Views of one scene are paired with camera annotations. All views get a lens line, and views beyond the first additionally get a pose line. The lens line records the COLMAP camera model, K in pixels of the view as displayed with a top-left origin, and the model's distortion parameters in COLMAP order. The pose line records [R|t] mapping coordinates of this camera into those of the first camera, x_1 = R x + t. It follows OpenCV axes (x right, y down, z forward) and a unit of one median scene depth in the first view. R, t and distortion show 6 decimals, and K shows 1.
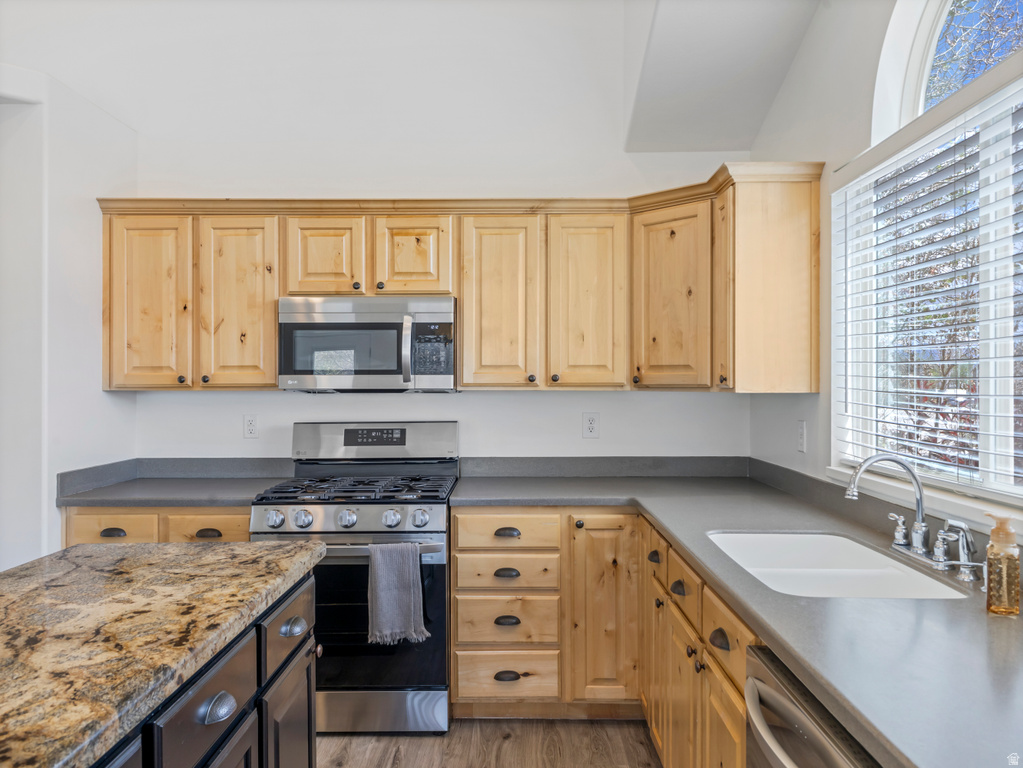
lens RADIAL K [[766.5, 0, 506.3], [0, 766.5, 380.6], [0, 0, 1]] dist [0.013706, -0.005692]
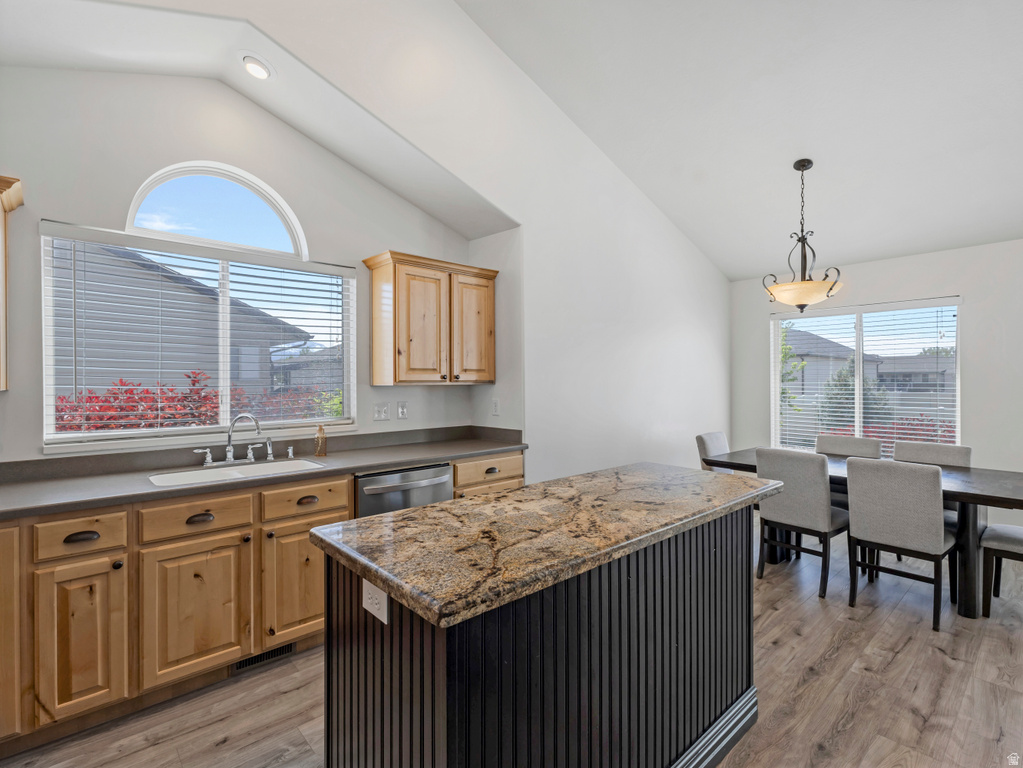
lens RADIAL K [[496.4, 0, 515.5], [0, 496.4, 383.5], [0, 0, 1]] dist [0.006949, -0.000020]
pose [[-0.682376, 0.000847, 0.731001, -0.643286], [0.003564, 0.999991, 0.002168, 0.006278], [-0.730993, 0.004085, -0.682373, 0.870627]]
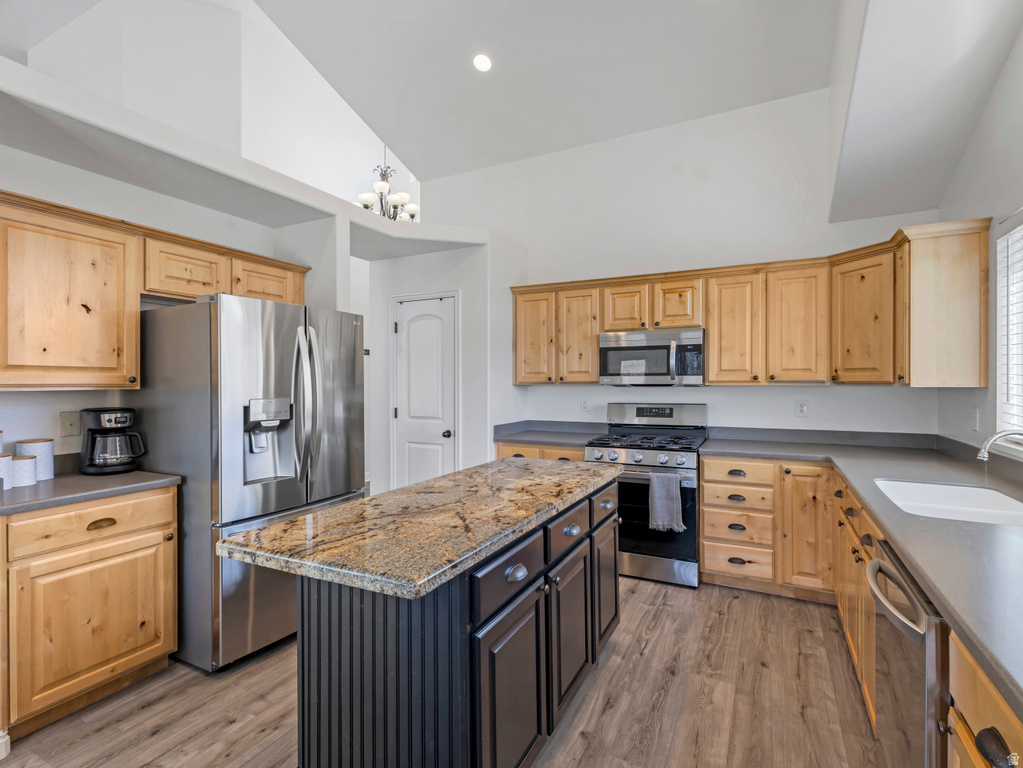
lens RADIAL K [[496.4, 0, 515.5], [0, 496.4, 383.5], [0, 0, 1]] dist [0.006949, -0.000020]
pose [[0.897289, 0.001073, -0.441443, 0.045126], [0.002726, 0.999965, 0.007972, -0.000019], [0.441436, -0.008356, 0.897254, -0.147376]]
